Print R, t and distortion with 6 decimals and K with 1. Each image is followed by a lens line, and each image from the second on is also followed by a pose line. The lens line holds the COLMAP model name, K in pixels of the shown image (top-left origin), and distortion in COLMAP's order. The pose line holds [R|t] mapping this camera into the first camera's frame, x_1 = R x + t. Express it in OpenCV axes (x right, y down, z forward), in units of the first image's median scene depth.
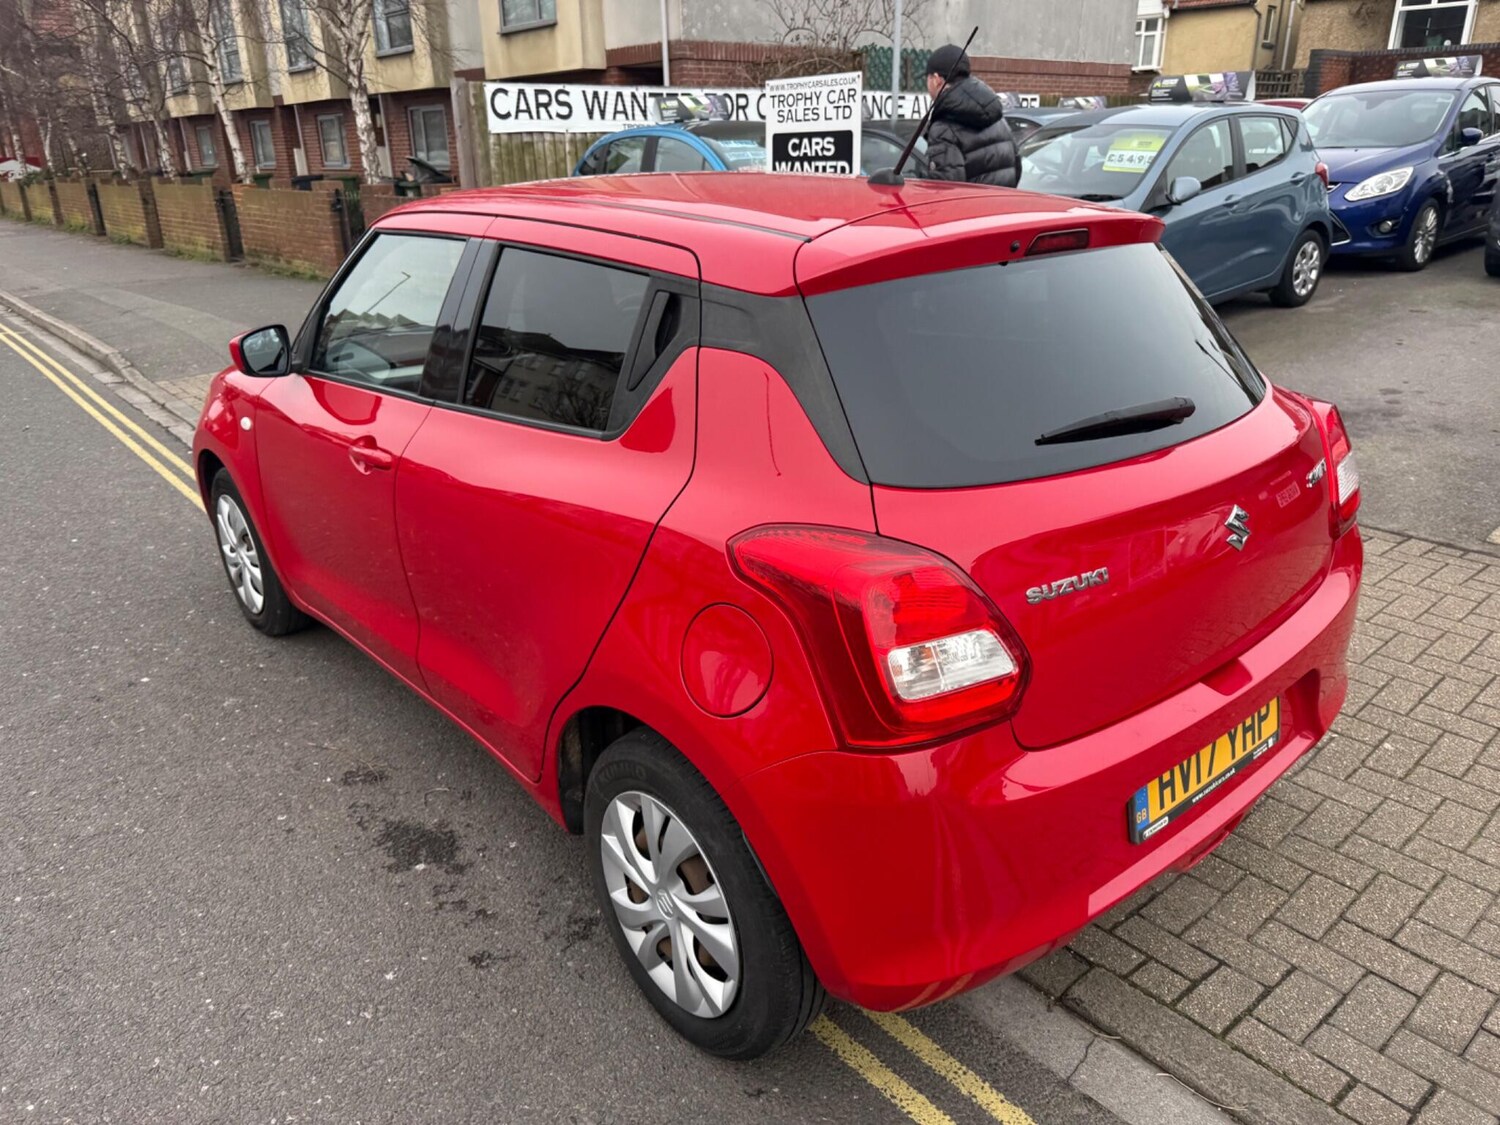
lens RADIAL K [[1057.4, 0, 753.7], [0, 1057.4, 571.8], [0, 0, 1]] dist [0.015811, -0.021321]
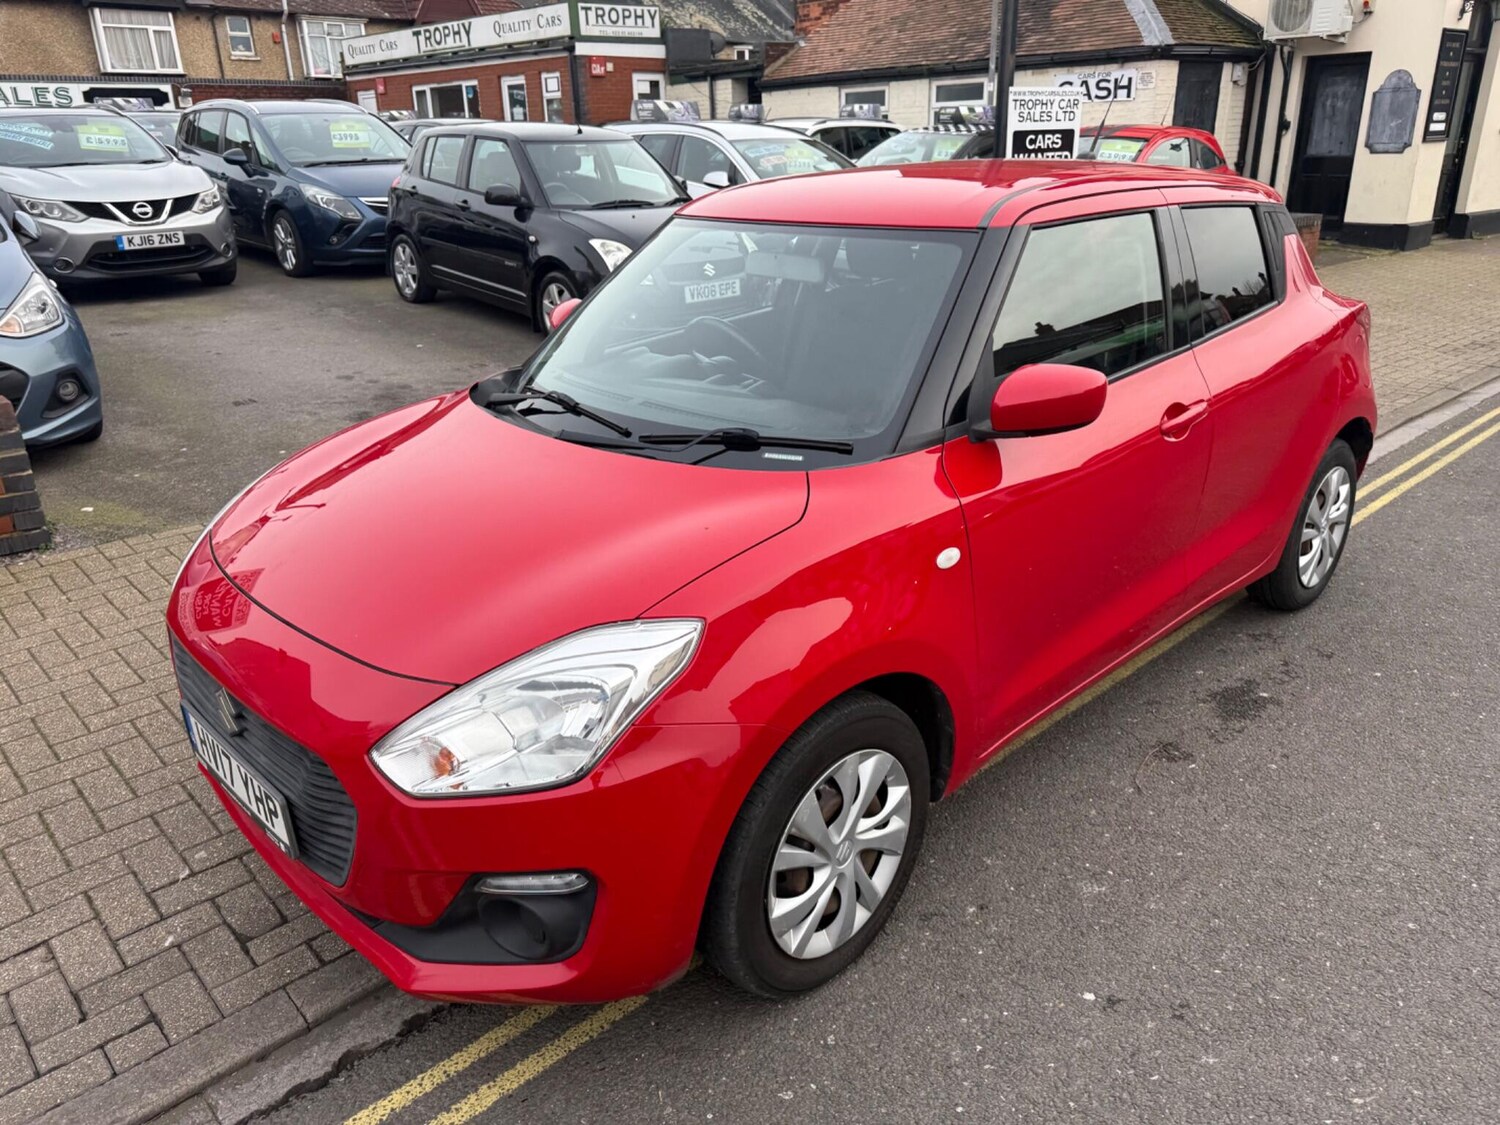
lens RADIAL K [[1057.4, 0, 761.0], [0, 1057.4, 565.1], [0, 0, 1]] dist [0.015811, -0.021321]
pose [[-0.055314, -0.351634, 0.934502, -1.288624], [0.395442, 0.851688, 0.343880, -0.529913], [-0.916824, 0.388563, 0.091941, 1.367528]]
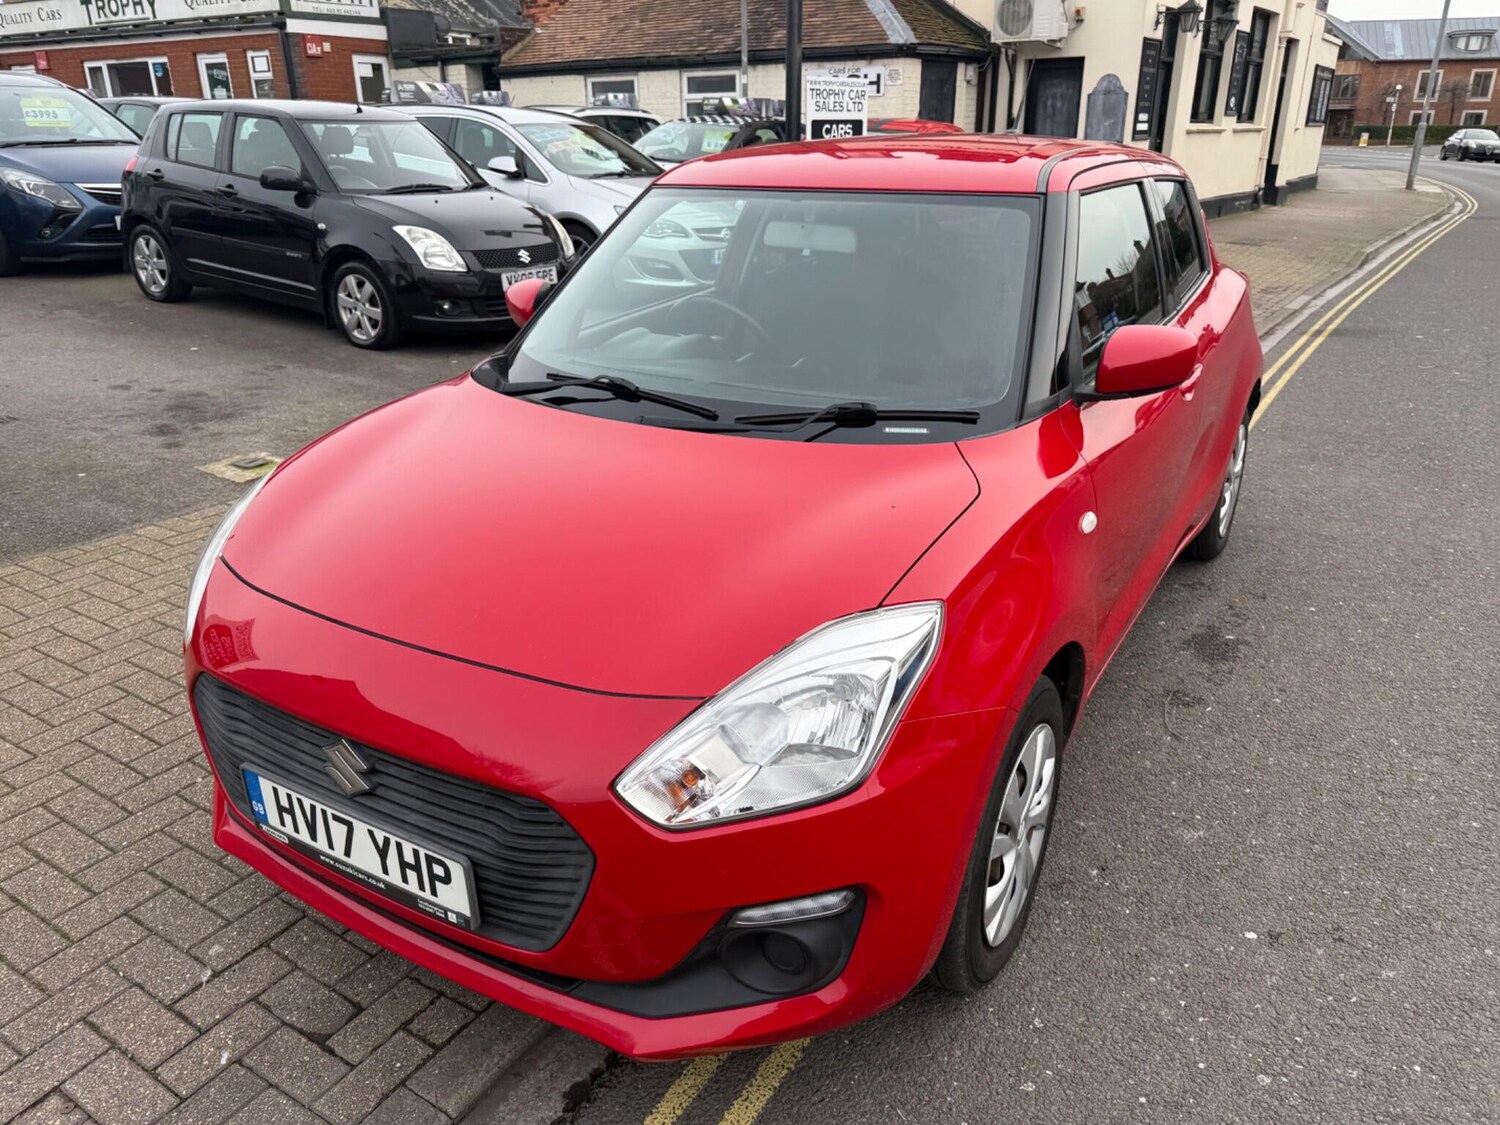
lens RADIAL K [[1057.4, 0, 761.3], [0, 1057.4, 569.9], [0, 0, 1]] dist [0.015811, -0.021321]
pose [[-0.309394, -0.343075, 0.886891, -1.250280], [0.367163, 0.817230, 0.444213, -0.563308], [-0.877193, 0.463070, -0.126881, 1.472341]]
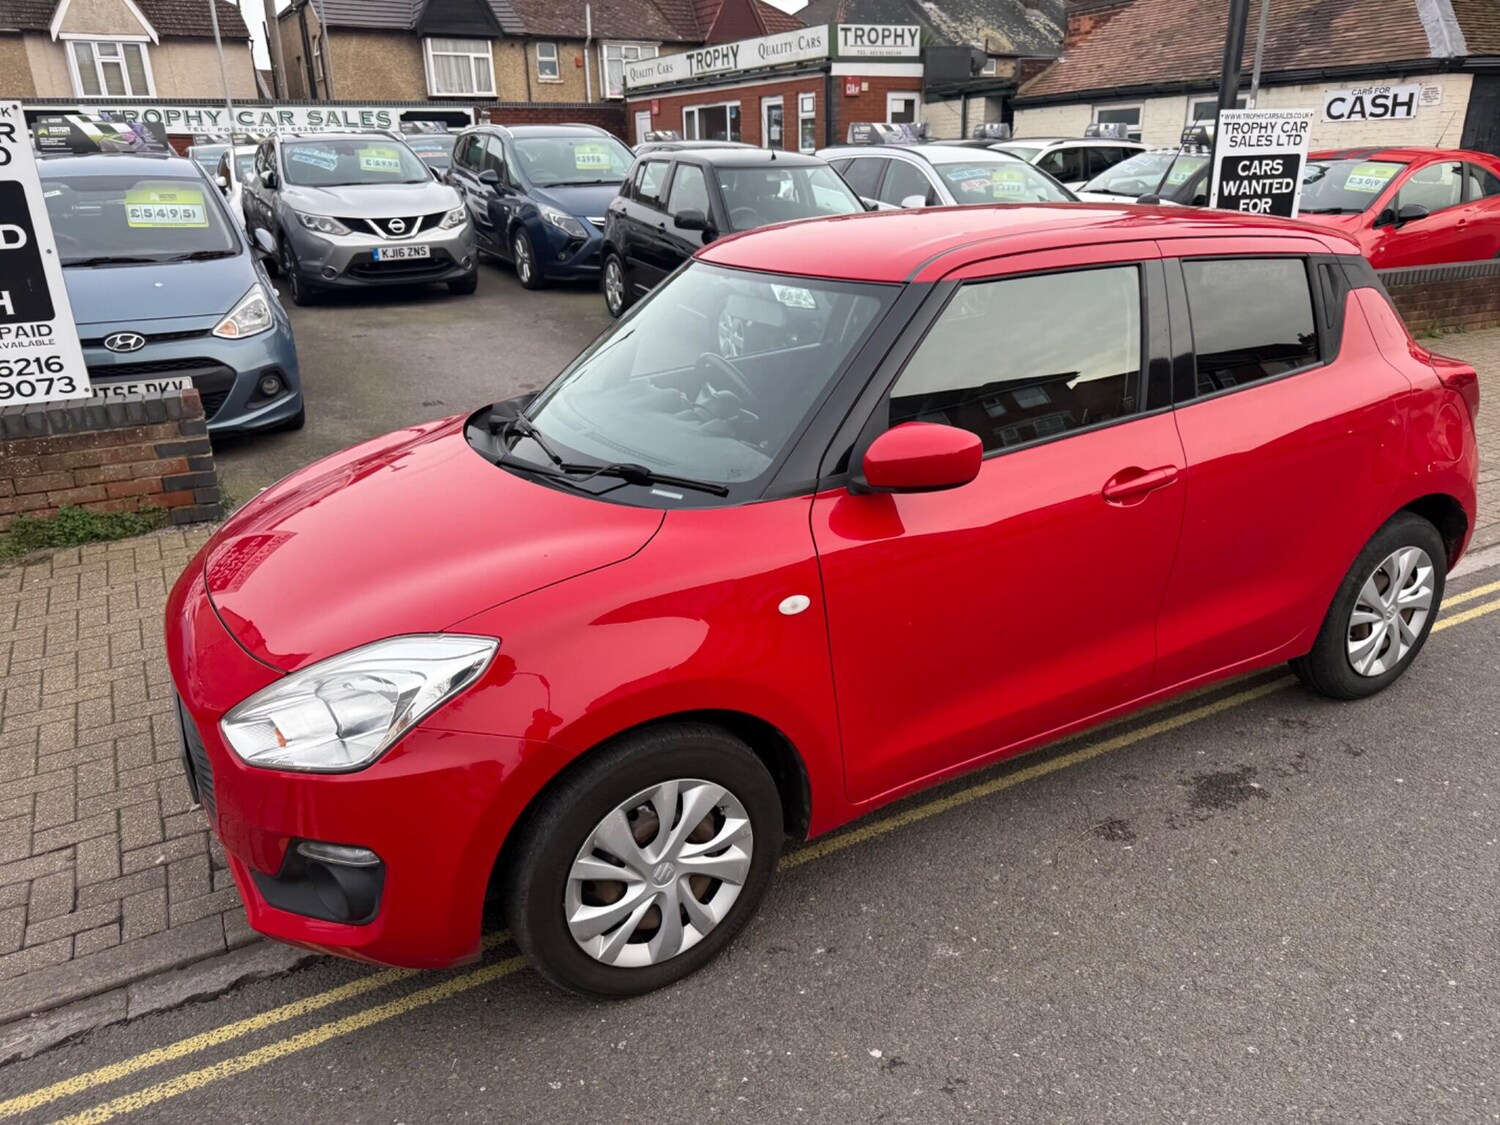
lens RADIAL K [[1057.4, 0, 760.5], [0, 1057.4, 581.3], [0, 0, 1]] dist [0.015811, -0.021321]
pose [[0.197131, -0.346291, 0.917182, -1.292753], [0.383079, 0.888370, 0.253077, -0.494376], [-0.902435, 0.301464, 0.307782, 1.254279]]
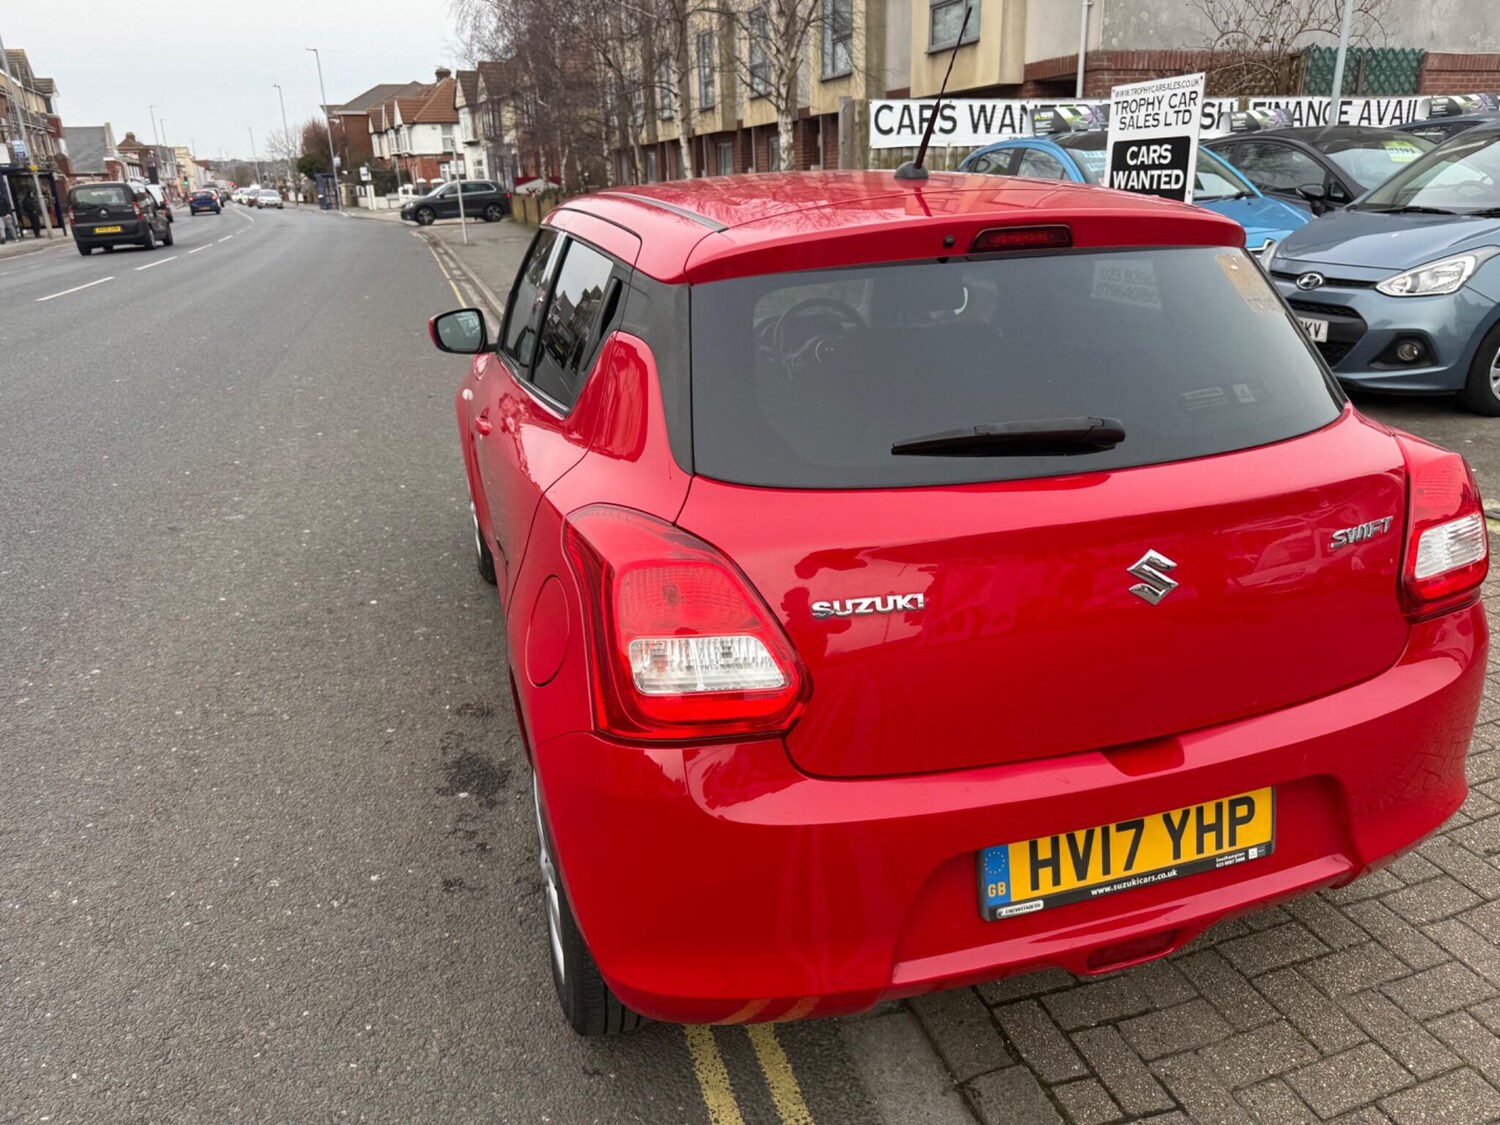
lens RADIAL K [[1057.4, 0, 757.9], [0, 1057.4, 556.5], [0, 0, 1]] dist [0.015811, -0.021321]
pose [[0.919219, 0.128653, -0.372134, 0.127668], [-0.138926, 0.990302, -0.000800, -0.003622], [0.368423, 0.052434, 0.928179, 0.027983]]
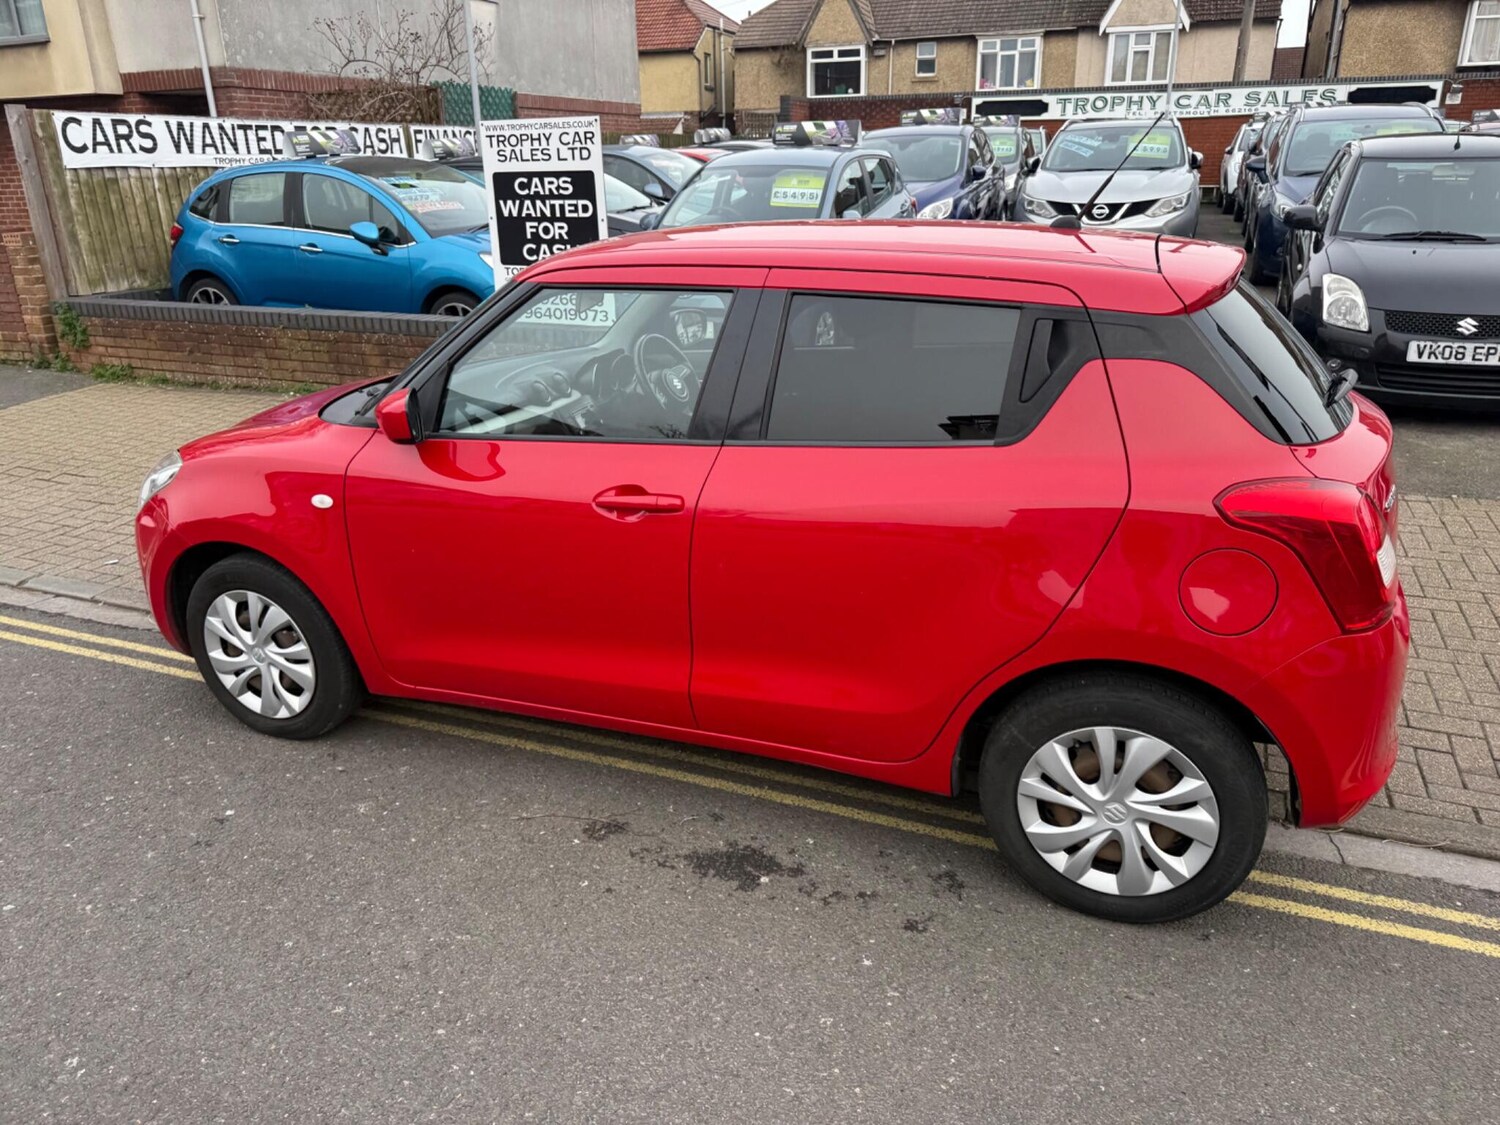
lens RADIAL K [[1057.4, 0, 745.0], [0, 1057.4, 568.0], [0, 0, 1]] dist [0.015811, -0.021321]
pose [[0.887819, -0.160613, 0.431254, -0.267642], [0.172283, 0.984973, 0.012159, -0.015642], [-0.426727, 0.063502, 0.902148, 0.015597]]
